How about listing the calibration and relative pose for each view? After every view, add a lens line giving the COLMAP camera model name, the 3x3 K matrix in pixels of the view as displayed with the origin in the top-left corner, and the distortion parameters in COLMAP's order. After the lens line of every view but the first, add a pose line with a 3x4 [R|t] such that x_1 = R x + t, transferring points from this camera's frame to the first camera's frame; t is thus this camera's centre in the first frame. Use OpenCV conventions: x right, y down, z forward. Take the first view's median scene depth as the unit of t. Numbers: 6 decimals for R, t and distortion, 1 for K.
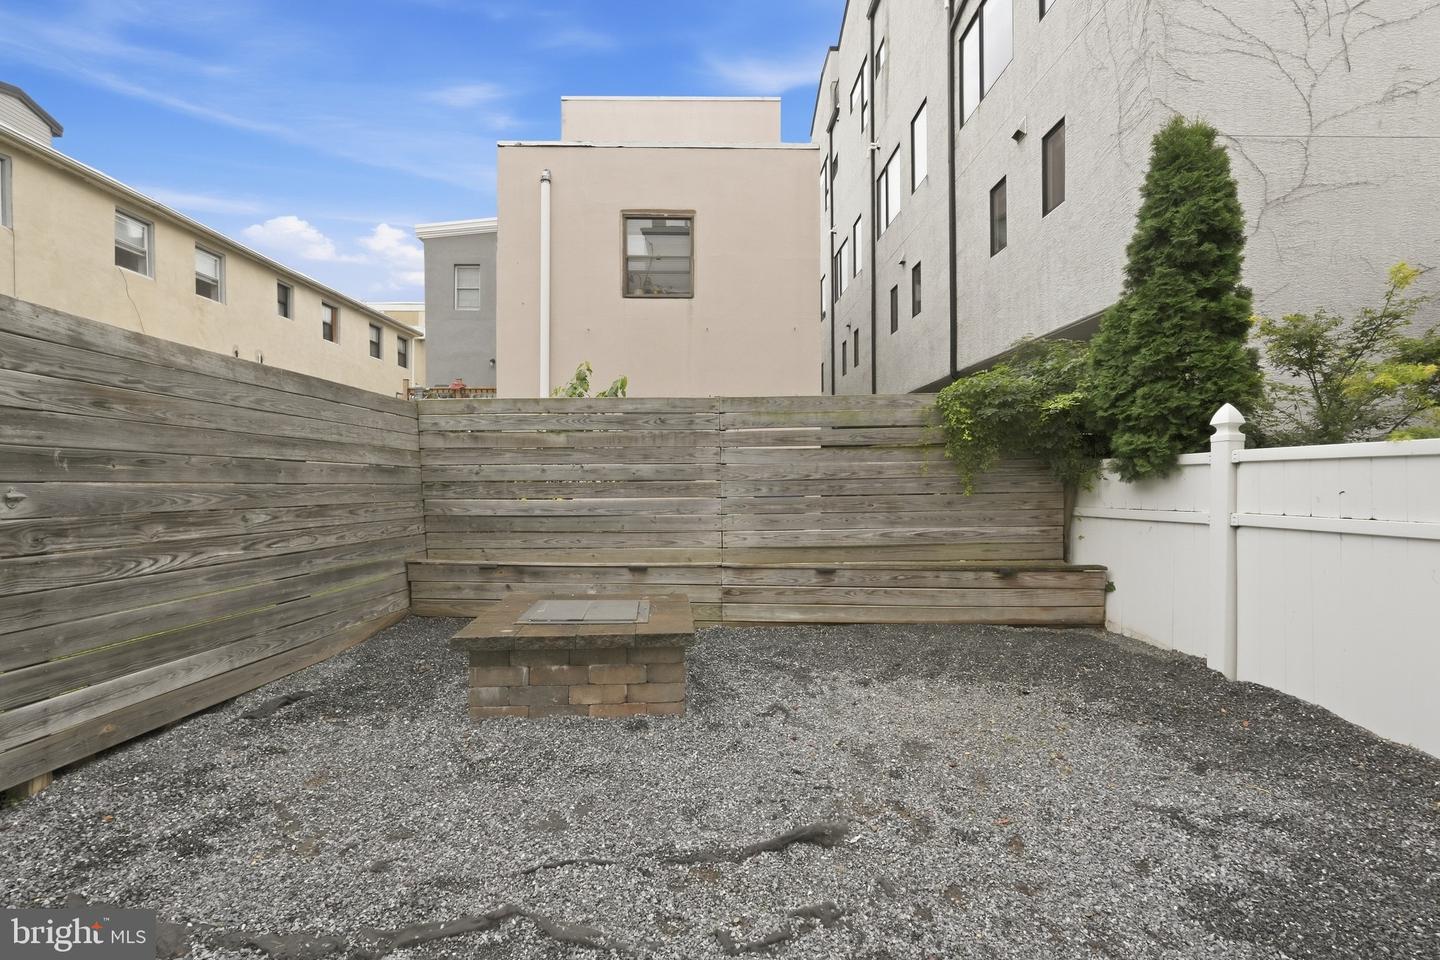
lens RADIAL K [[635.4, 0, 721.7], [0, 635.4, 483.9], [0, 0, 1]] dist [-0.004777, 0.000507]
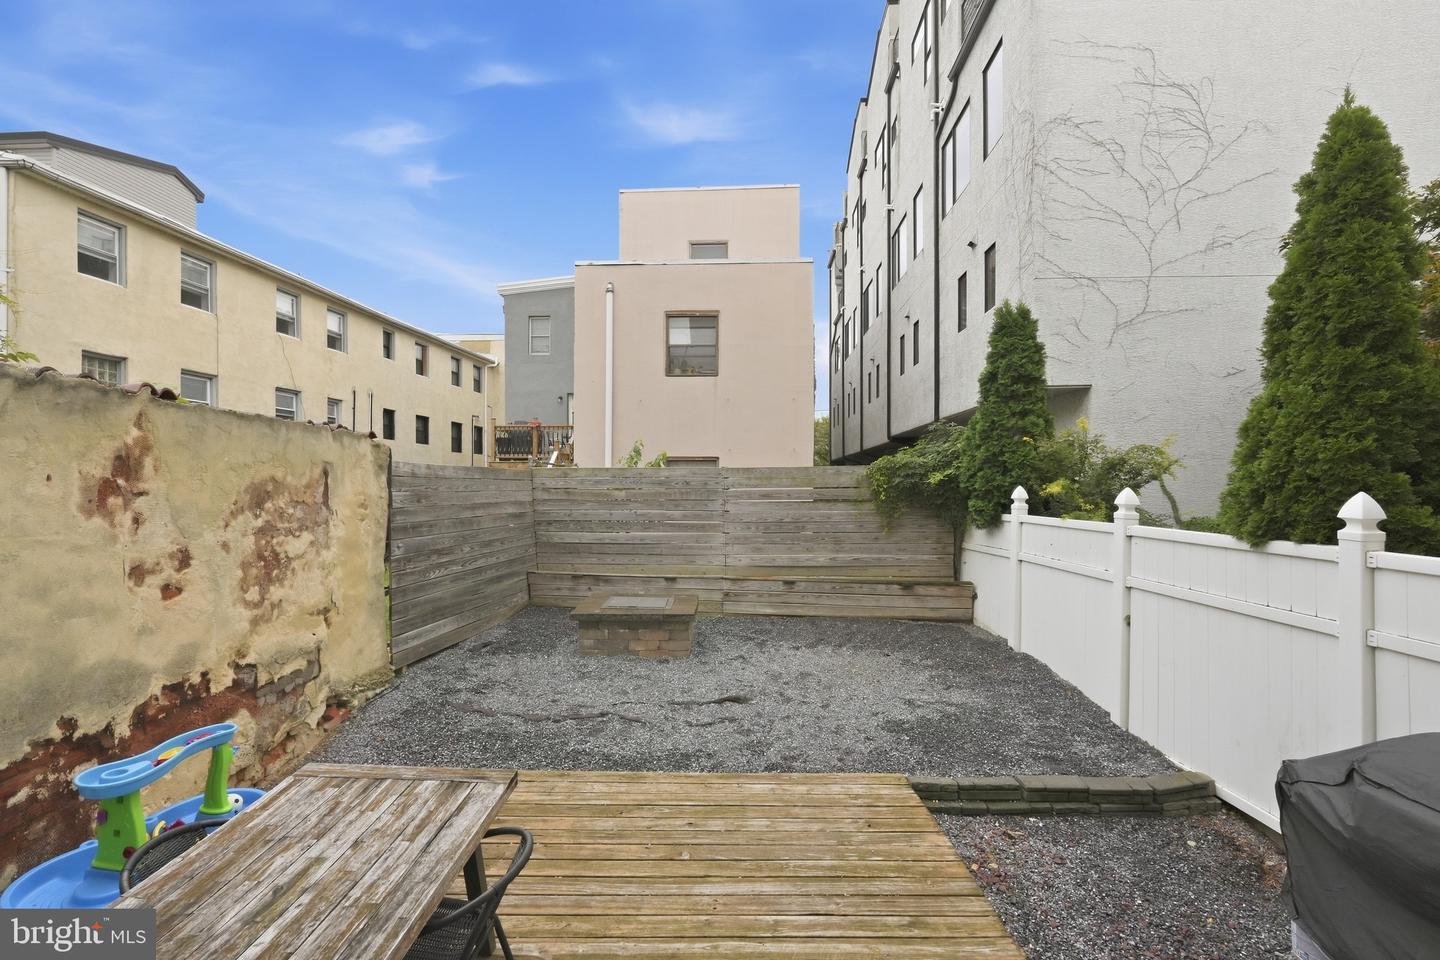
lens RADIAL K [[668.5, 0, 723.1], [0, 668.5, 487.5], [0, 0, 1]] dist [-0.010146, -0.000150]
pose [[0.996503, 0.006025, -0.083342, 0.131054], [-0.005811, 0.999979, 0.002807, -0.094789], [0.083357, -0.002312, 0.996517, -0.619416]]
